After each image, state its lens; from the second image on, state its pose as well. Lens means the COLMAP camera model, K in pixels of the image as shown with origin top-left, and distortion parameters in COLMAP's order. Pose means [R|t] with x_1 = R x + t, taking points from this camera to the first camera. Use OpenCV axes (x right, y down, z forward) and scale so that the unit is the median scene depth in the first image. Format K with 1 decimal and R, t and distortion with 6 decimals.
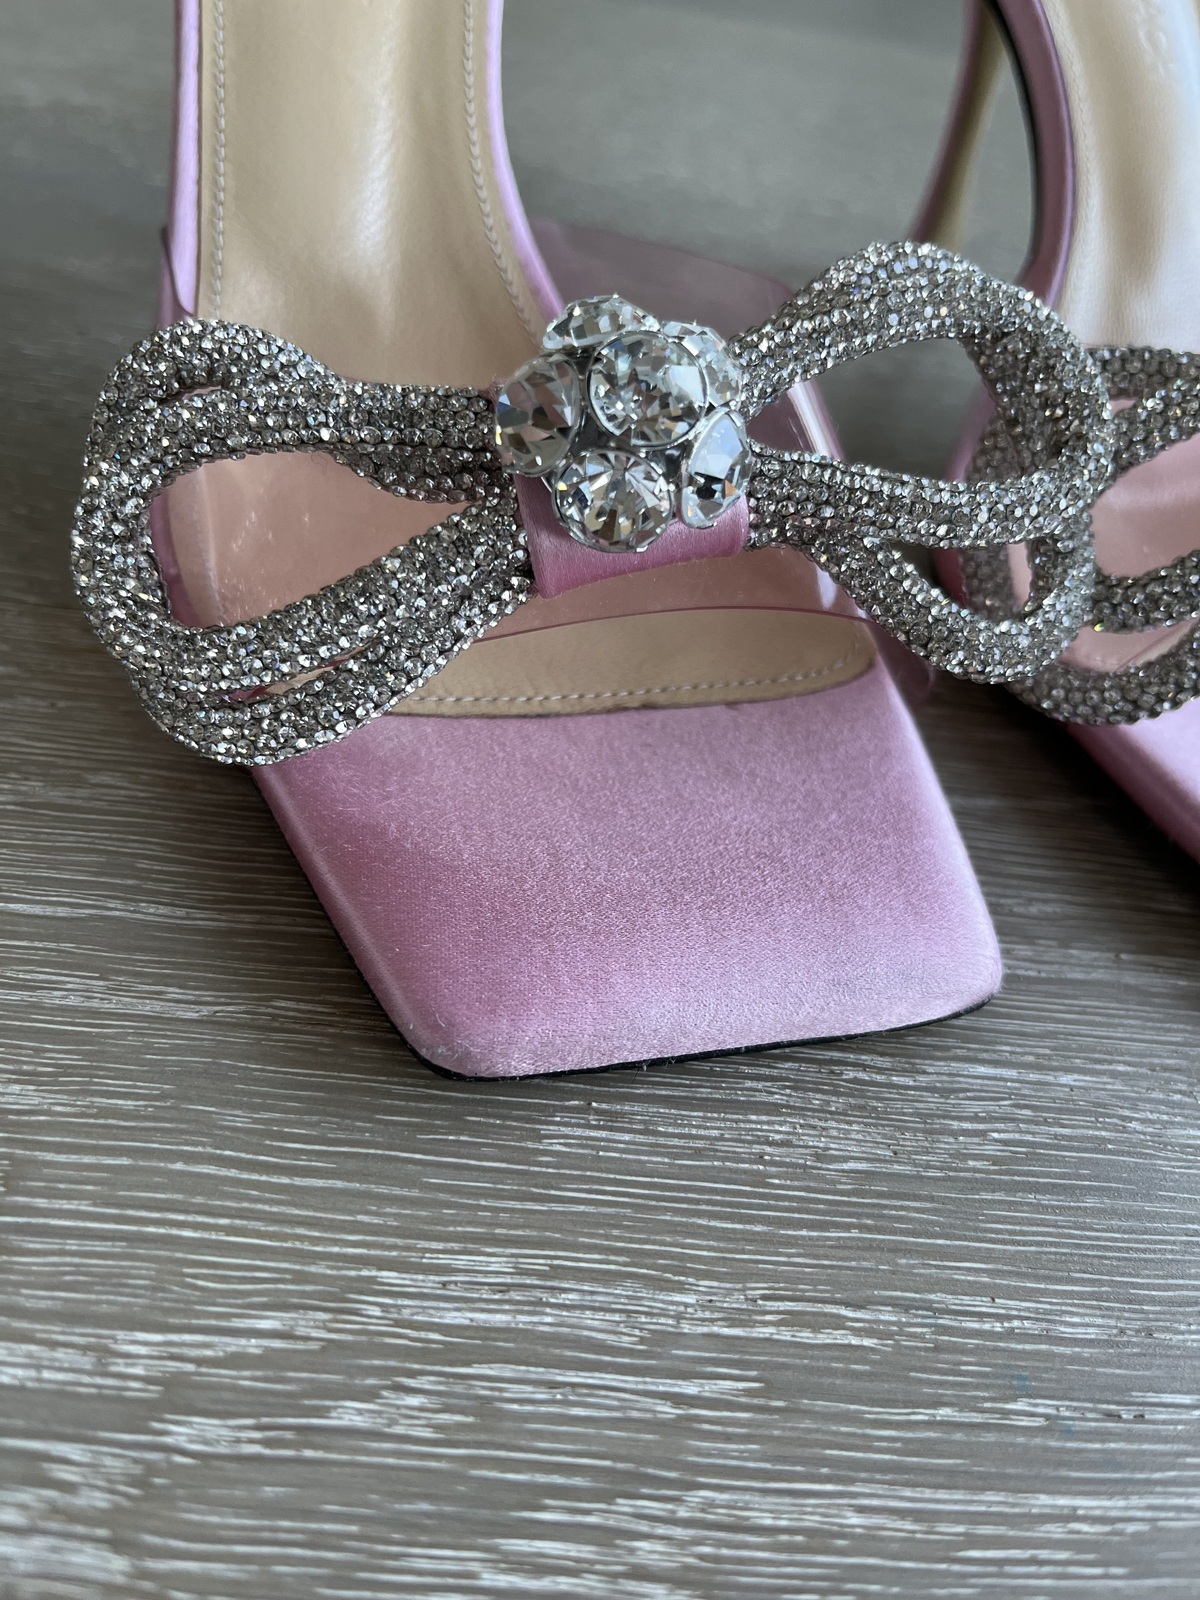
lens RADIAL K [[1291.3, 0, 592.6], [0, 1291.3, 800.1], [0, 0, 1]] dist [0.004516, -0.064713]
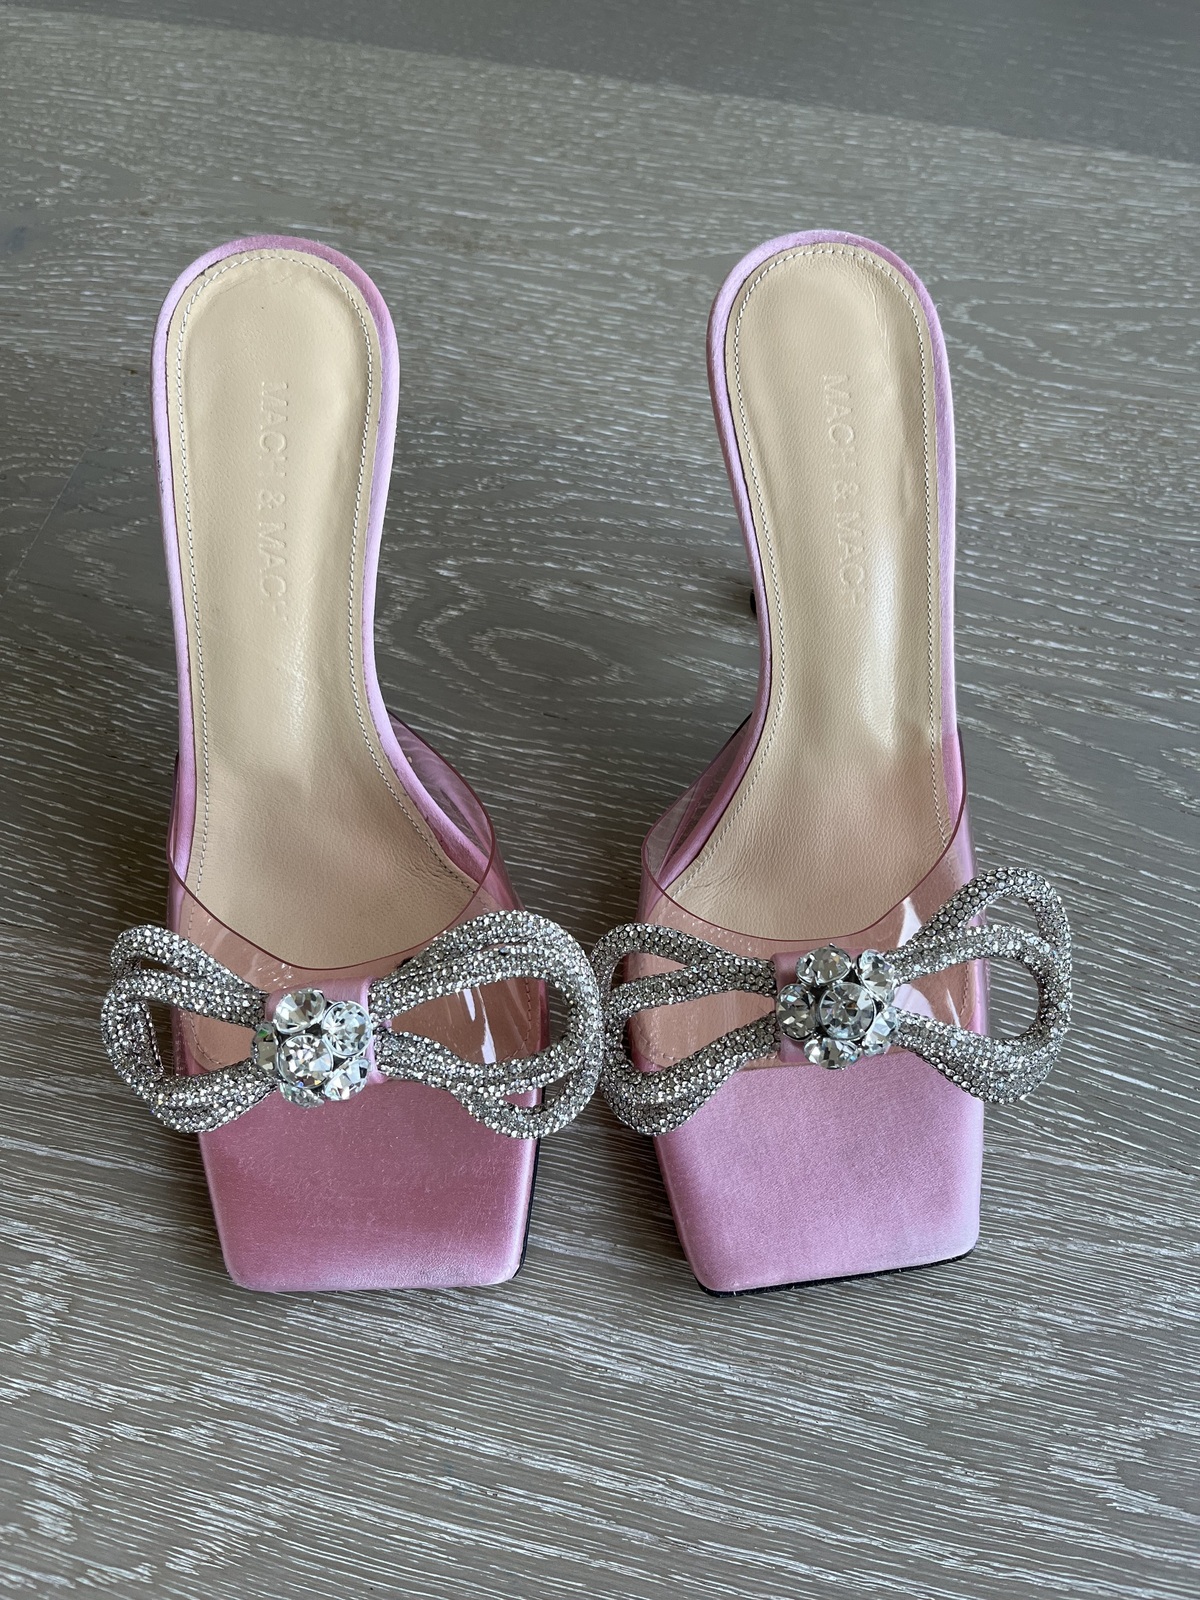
lens RADIAL K [[1219.3, 0, 600.0], [0, 1219.3, 800.0], [0, 0, 1]] dist [0.068474, -0.117770]
pose [[0.968077, 0.125697, -0.216859, 0.930397], [-0.056698, 0.952560, 0.299023, -1.406635], [0.244157, -0.277182, 0.929278, -0.697022]]
